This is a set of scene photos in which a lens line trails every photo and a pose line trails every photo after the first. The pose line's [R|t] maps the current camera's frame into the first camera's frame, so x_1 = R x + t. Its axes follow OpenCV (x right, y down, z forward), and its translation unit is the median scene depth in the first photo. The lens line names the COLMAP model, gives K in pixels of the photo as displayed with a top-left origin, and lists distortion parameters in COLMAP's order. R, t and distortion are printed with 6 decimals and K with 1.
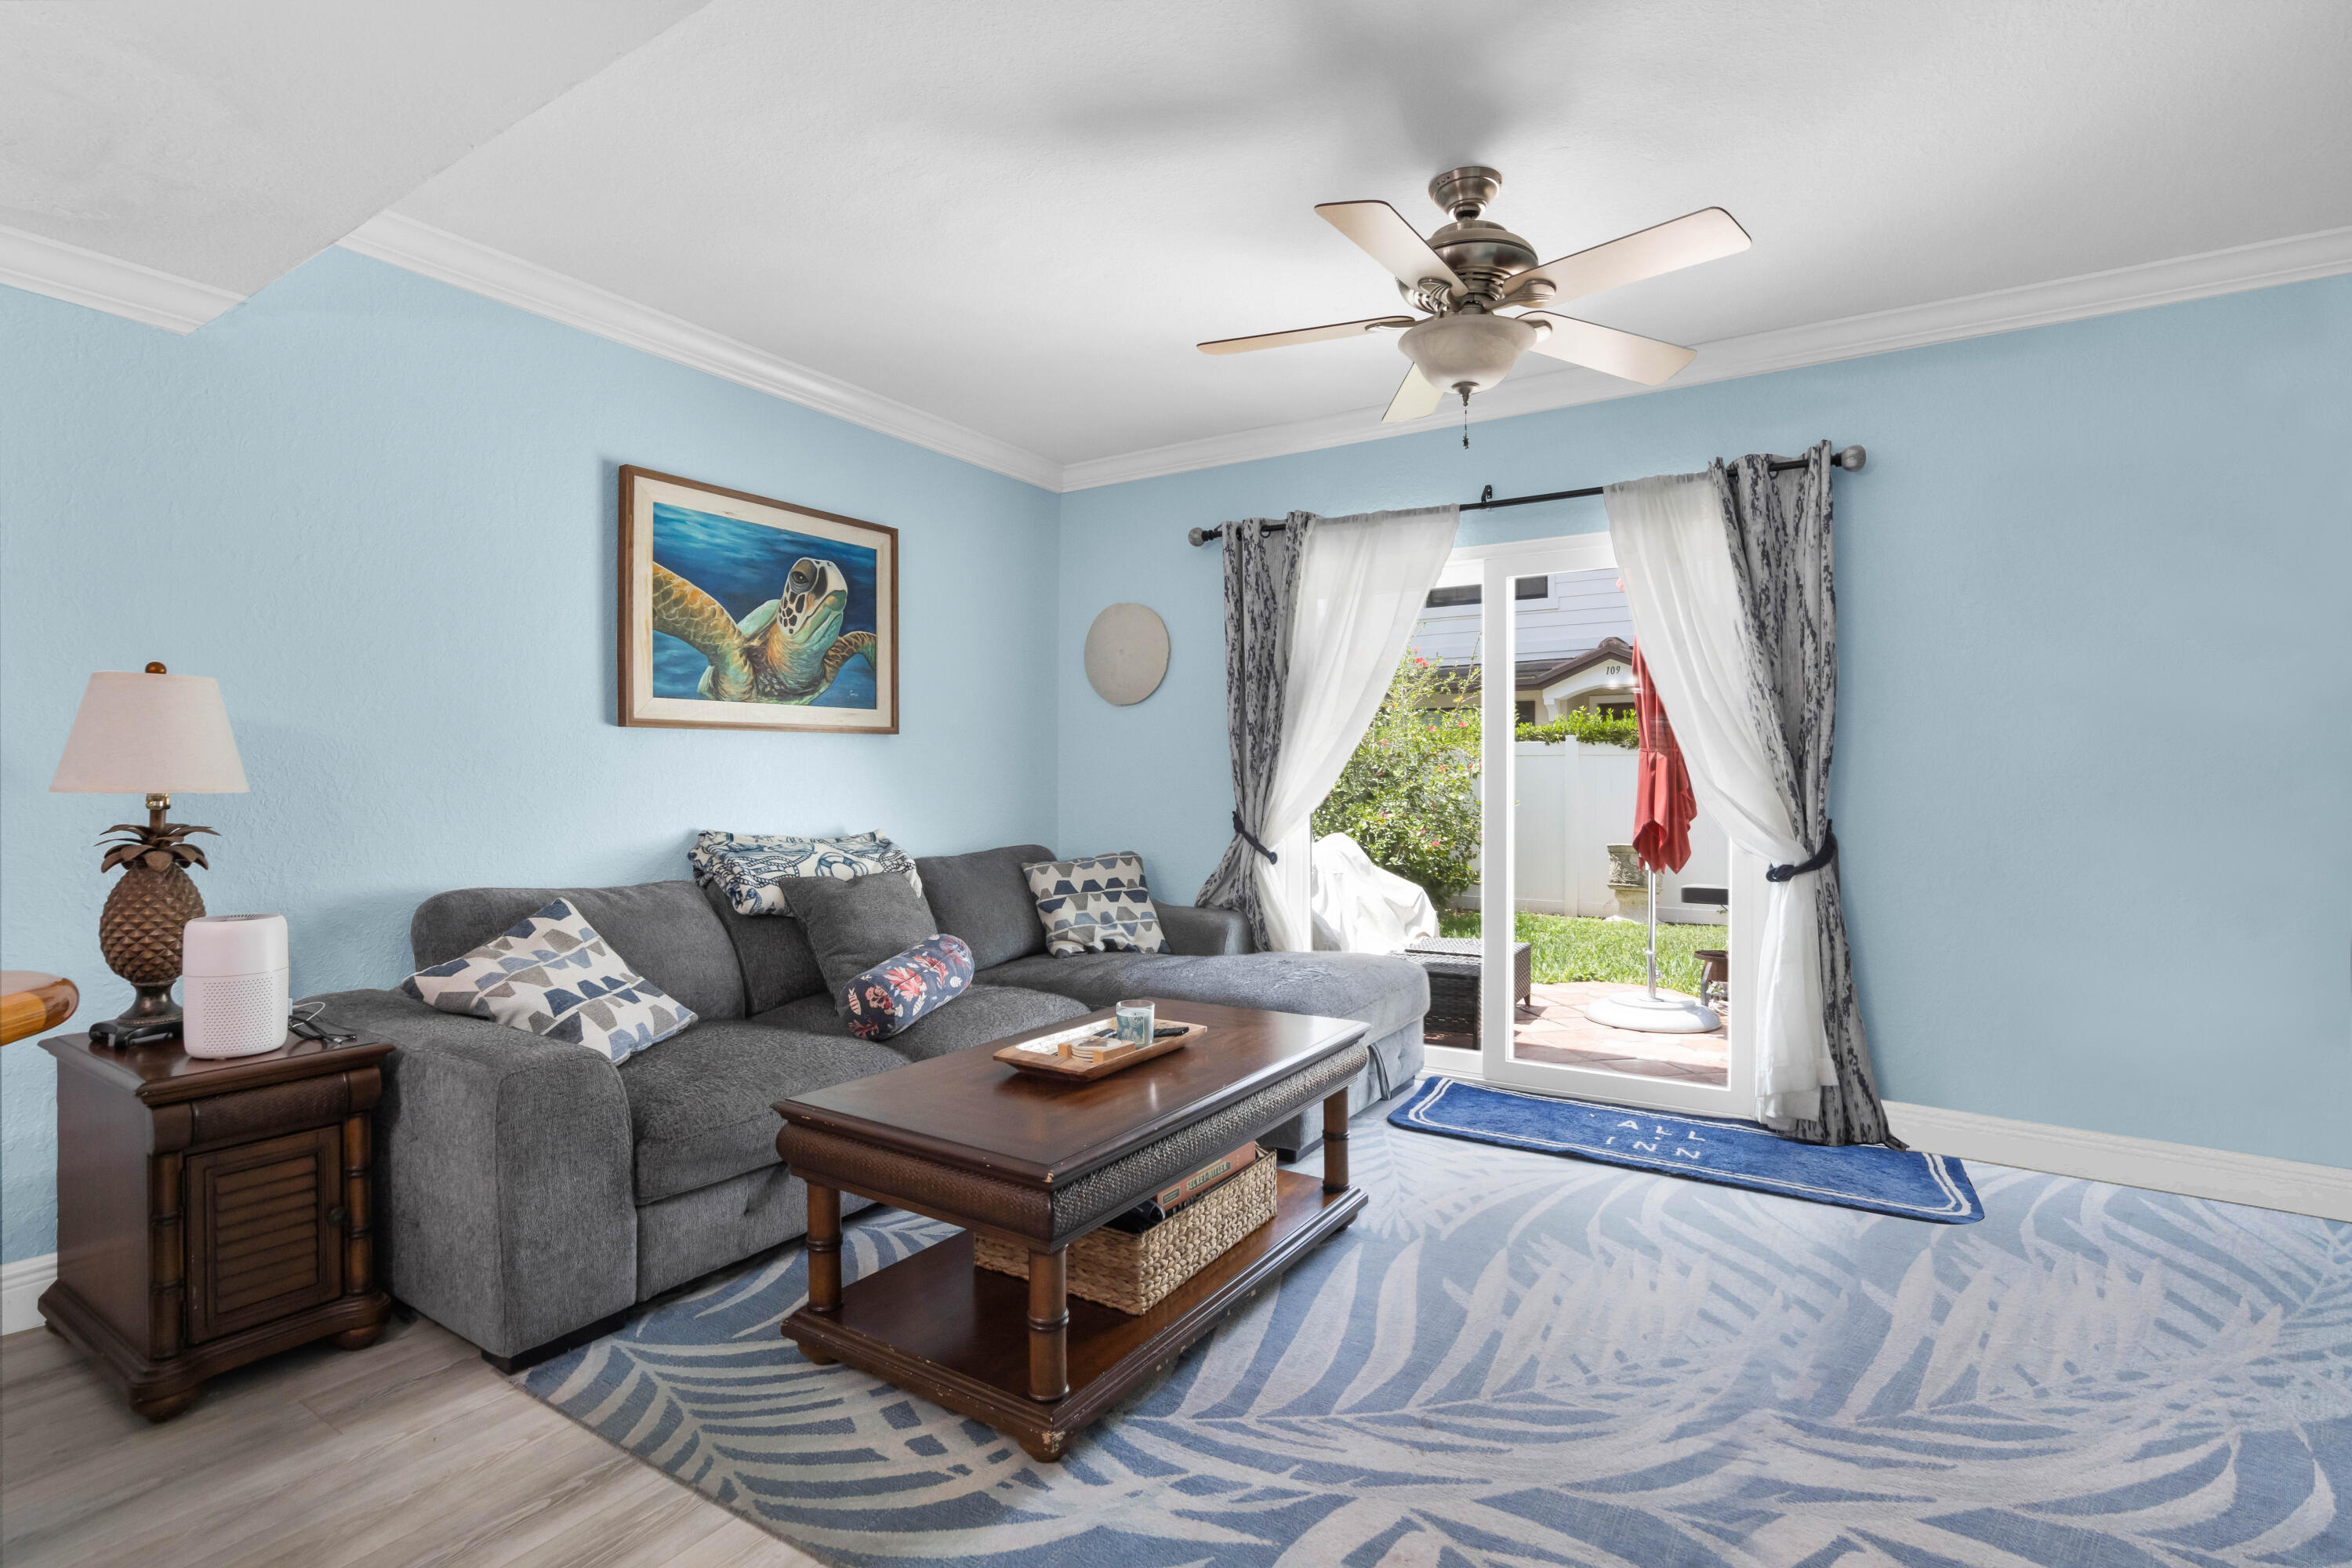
lens RADIAL K [[1114.2, 0, 1187.3], [0, 1114.2, 770.8], [0, 0, 1]] dist [-0.035083, 0.005357]
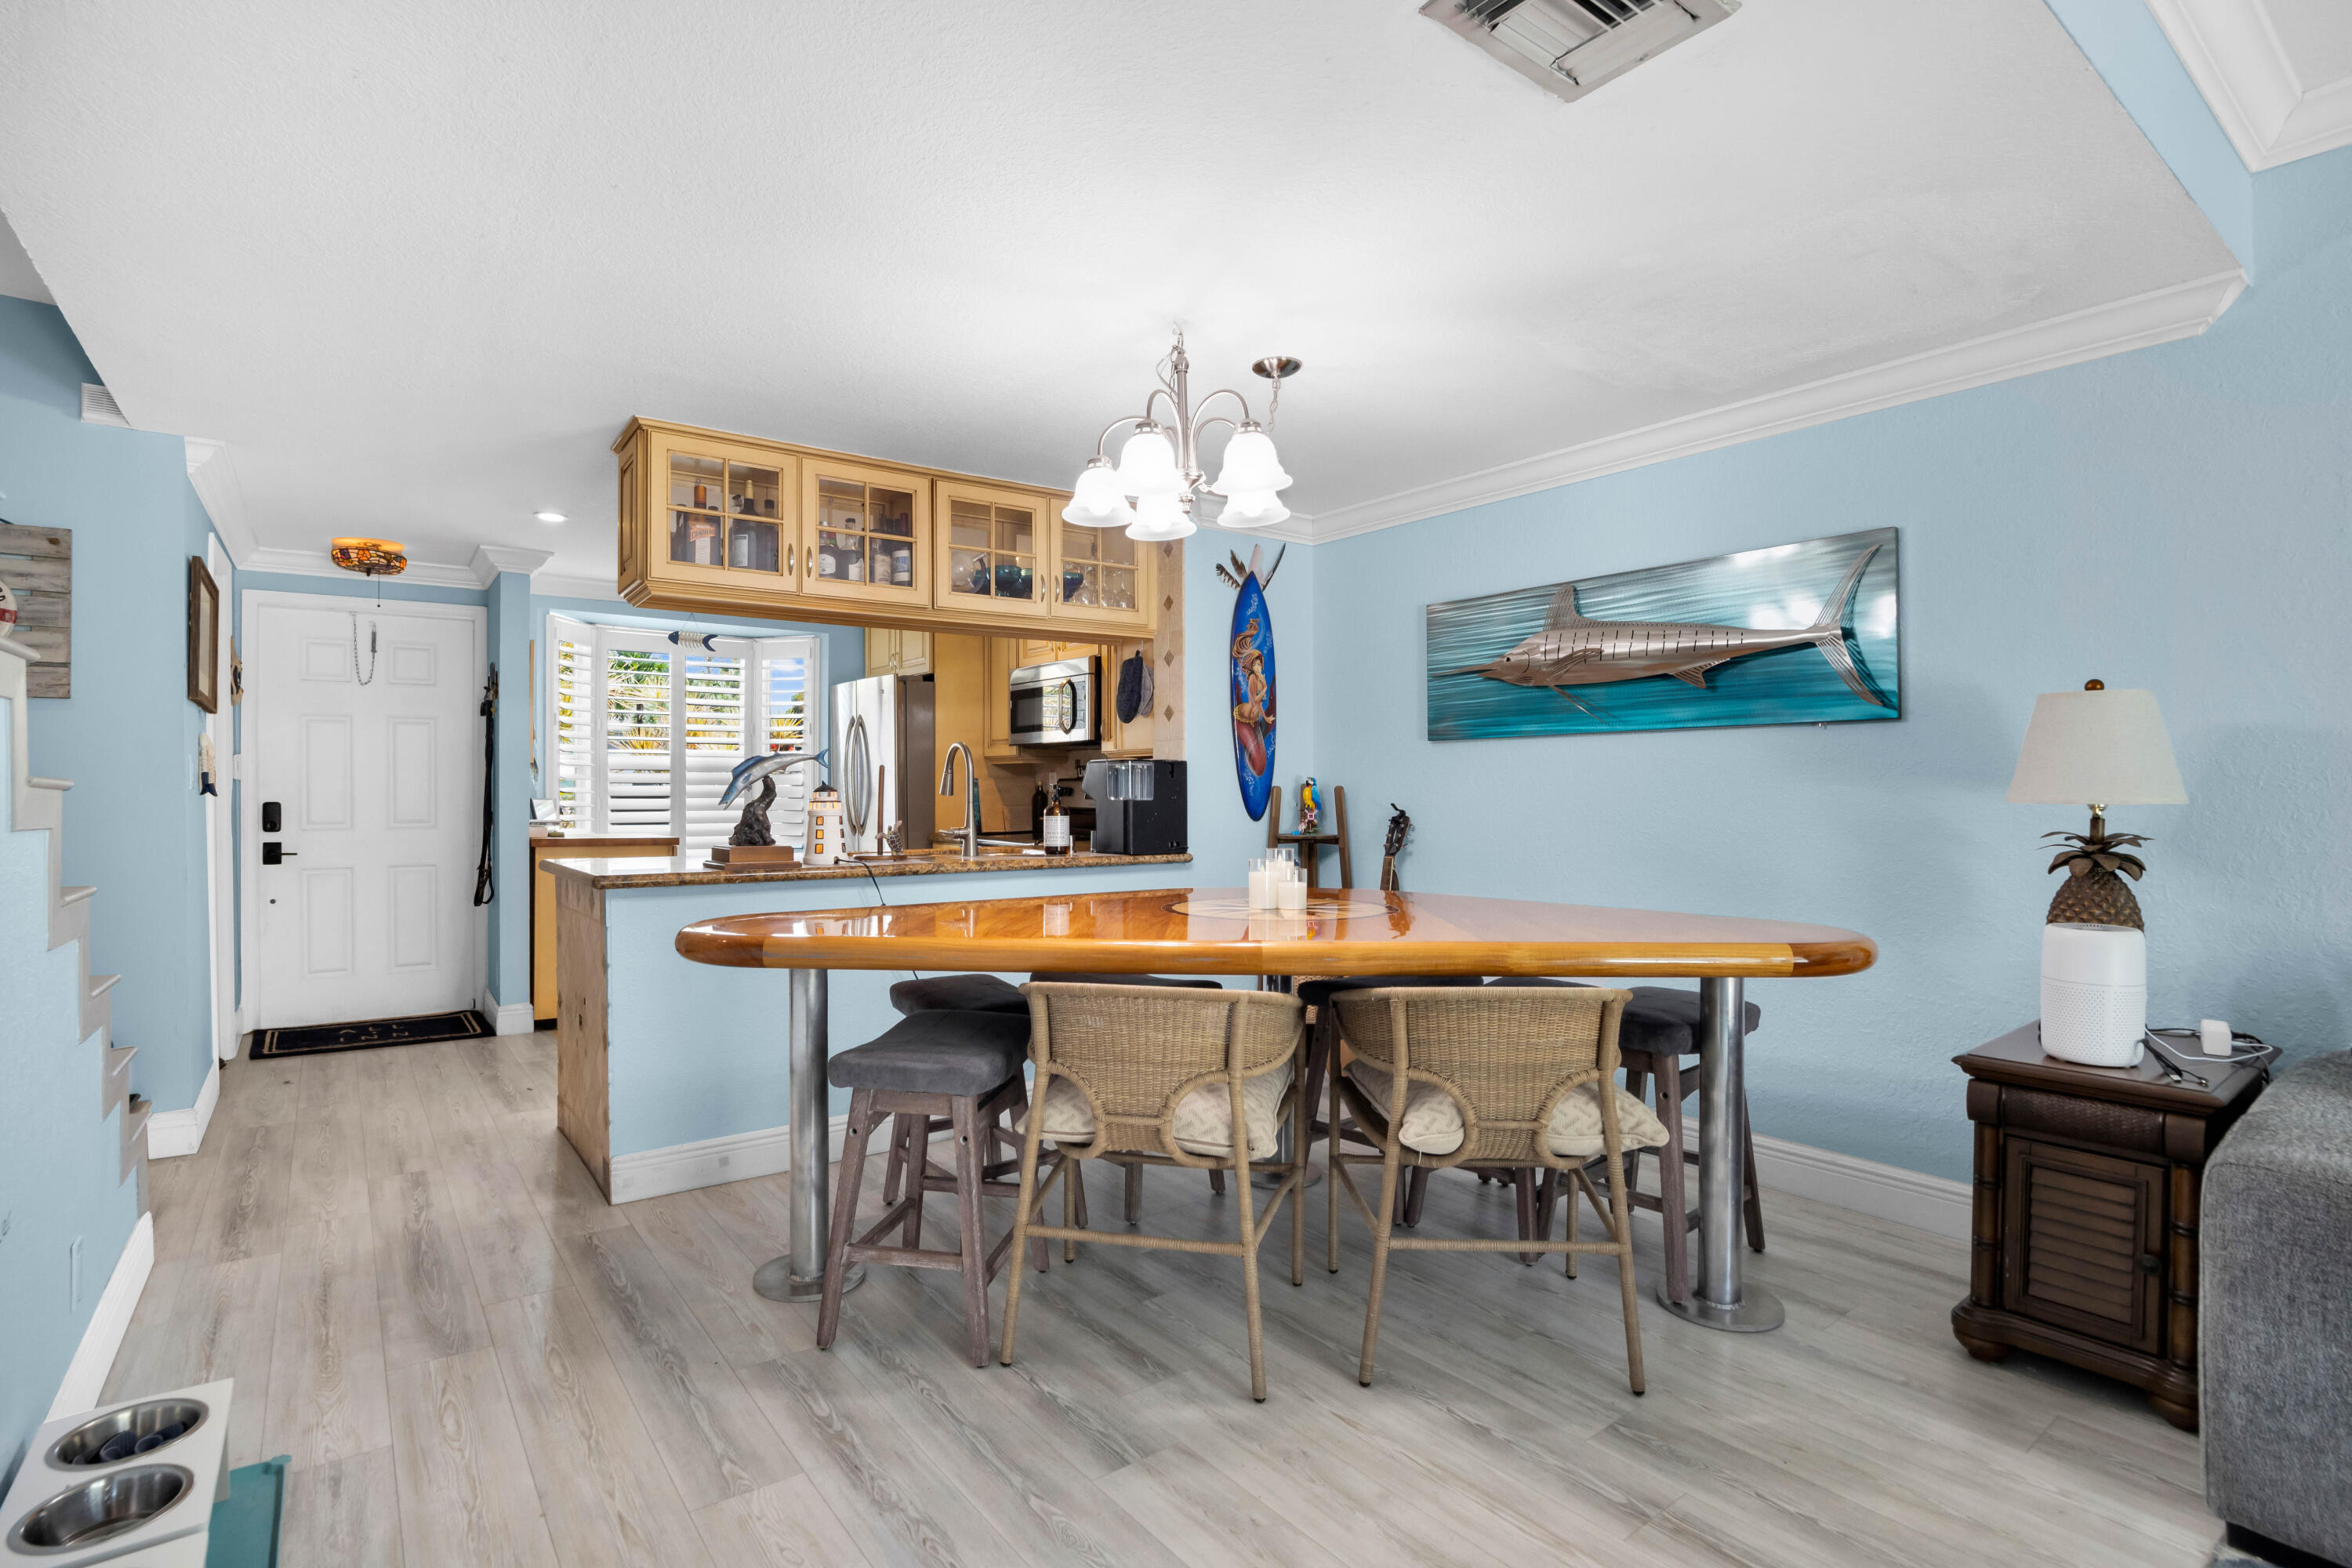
lens RADIAL K [[1114.2, 0, 1129.5], [0, 1114.2, 778.7], [0, 0, 1]] dist [-0.035083, 0.005357]
pose [[-0.376197, -0.005311, -0.926525, 0.245546], [0.004834, 0.999959, -0.007694, 0.000285], [0.926527, -0.007373, -0.376156, 0.338776]]
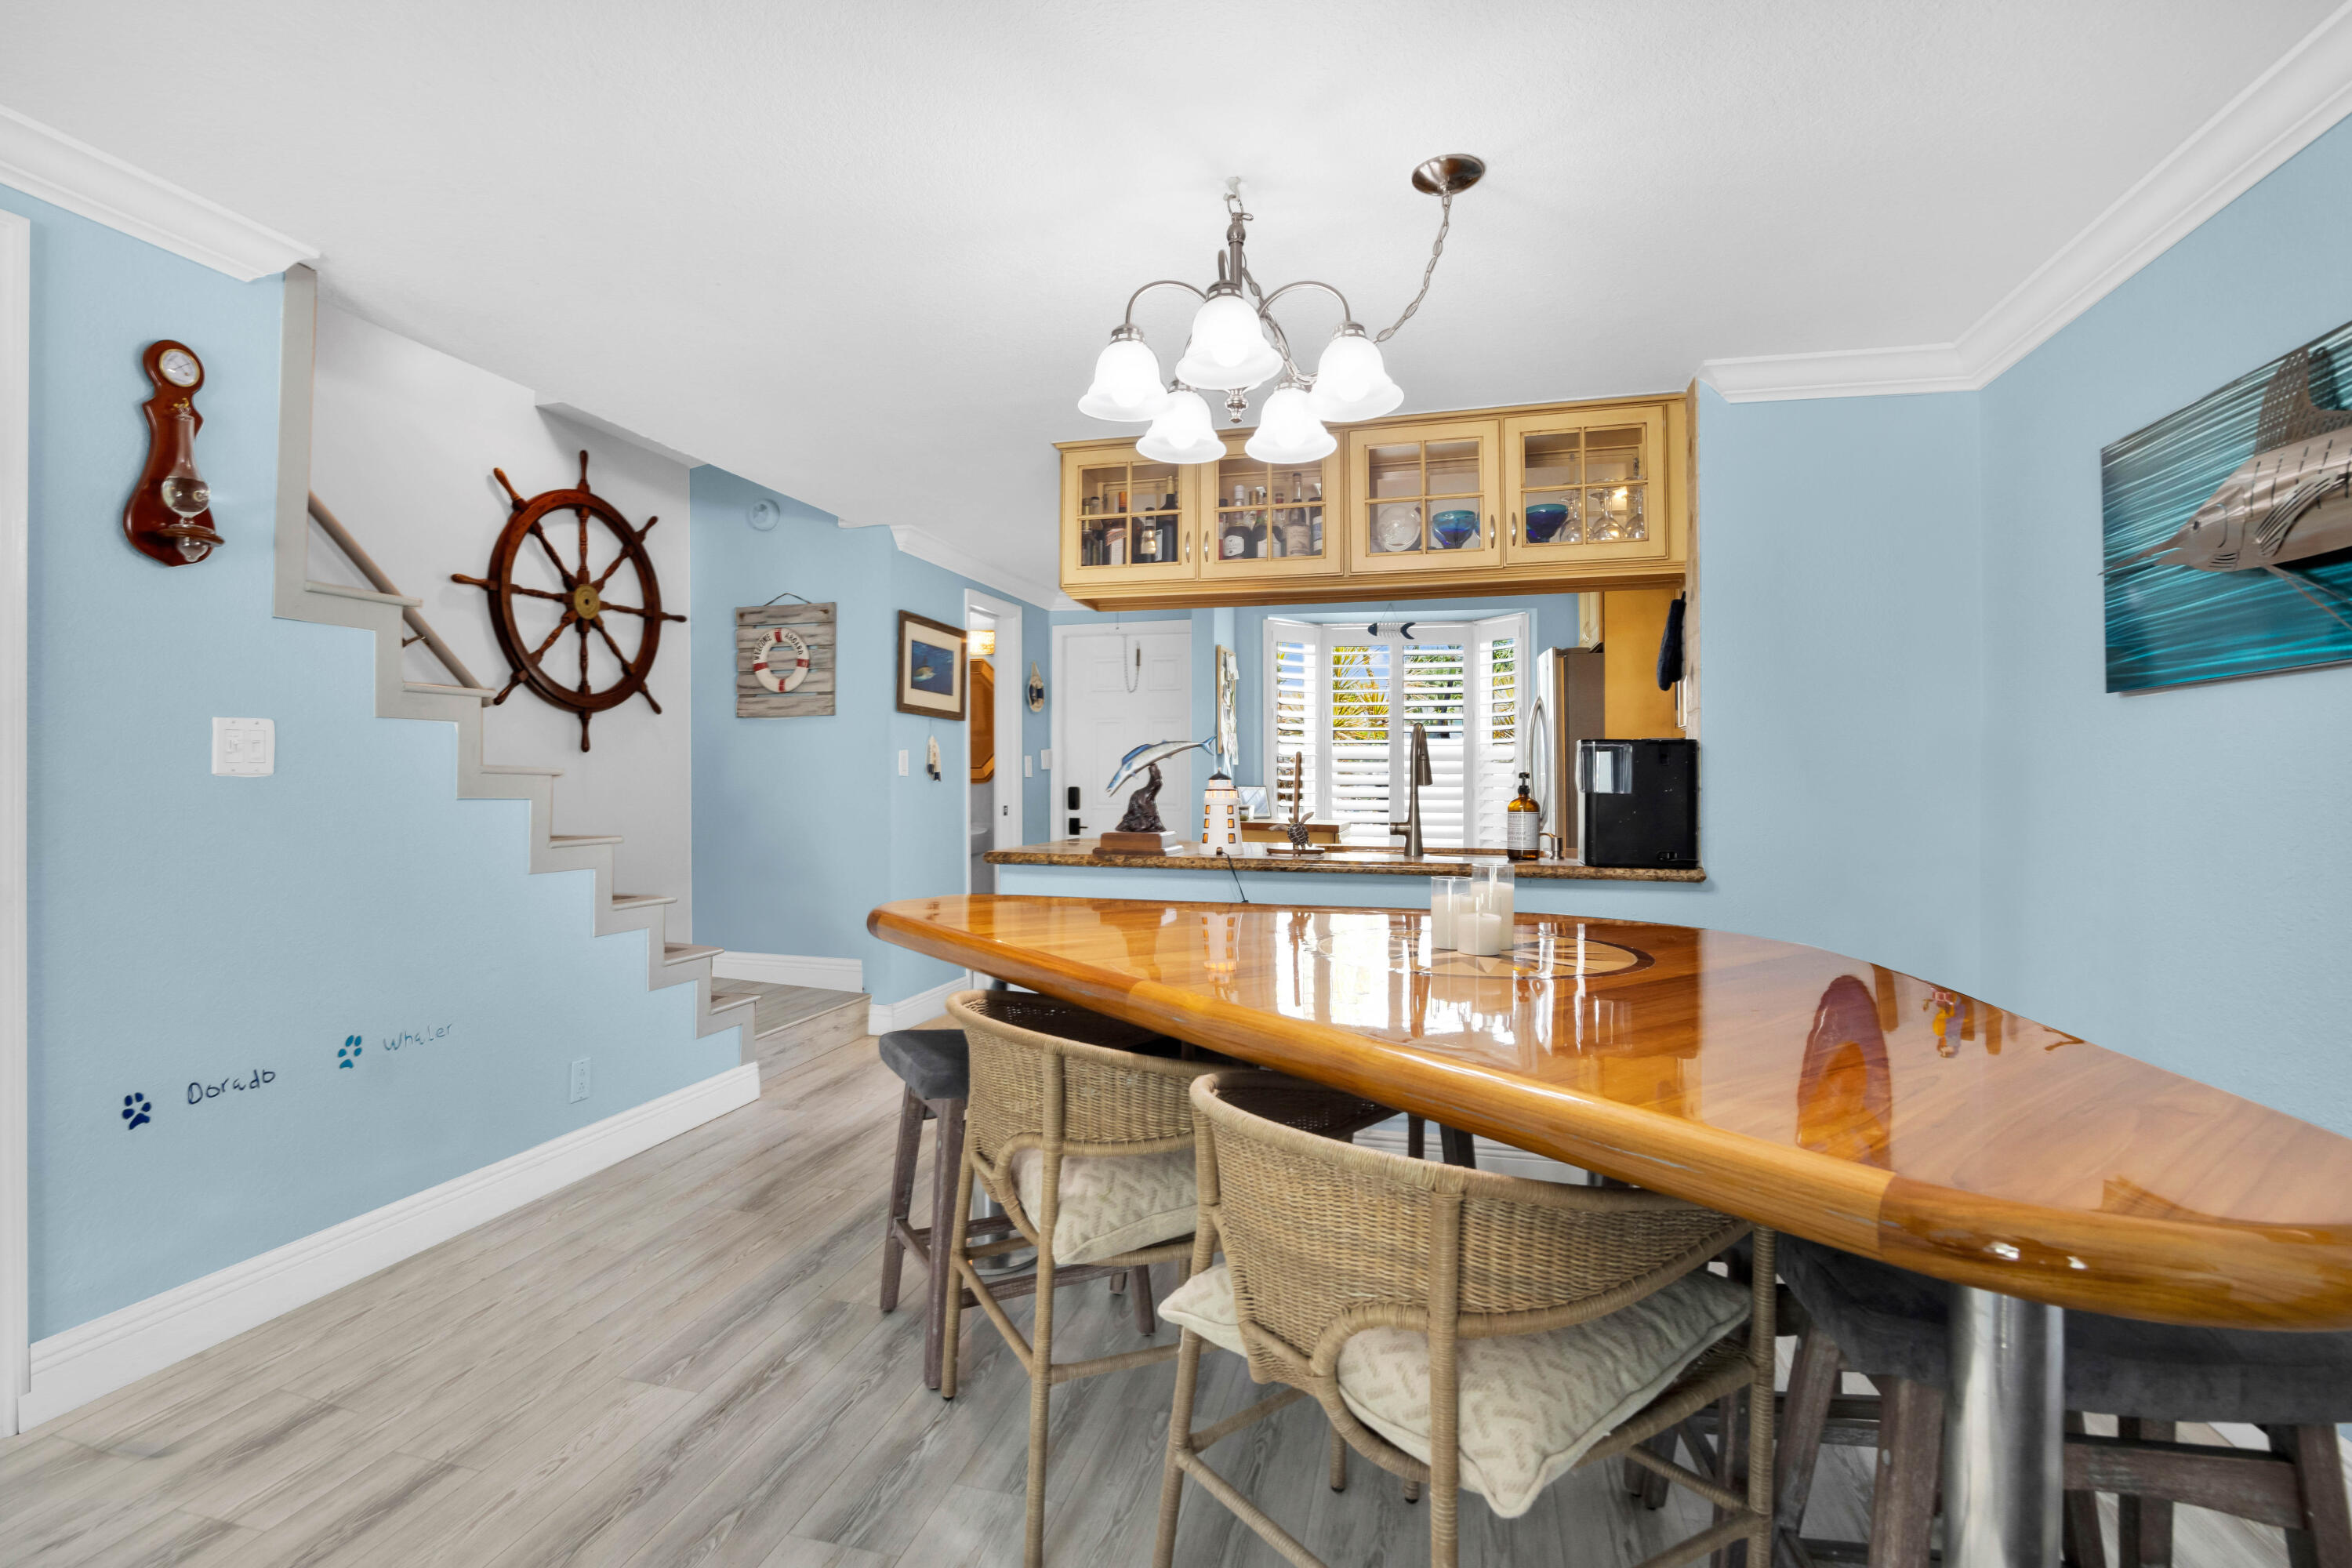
lens RADIAL K [[1114.2, 0, 1160.3], [0, 1114.2, 764.9], [0, 0, 1]] dist [-0.035083, 0.005357]
pose [[-0.953663, -0.003103, -0.300862, -0.250497], [0.000996, 0.999909, -0.013471, 0.002787], [0.300876, -0.013146, -0.953573, 0.631841]]
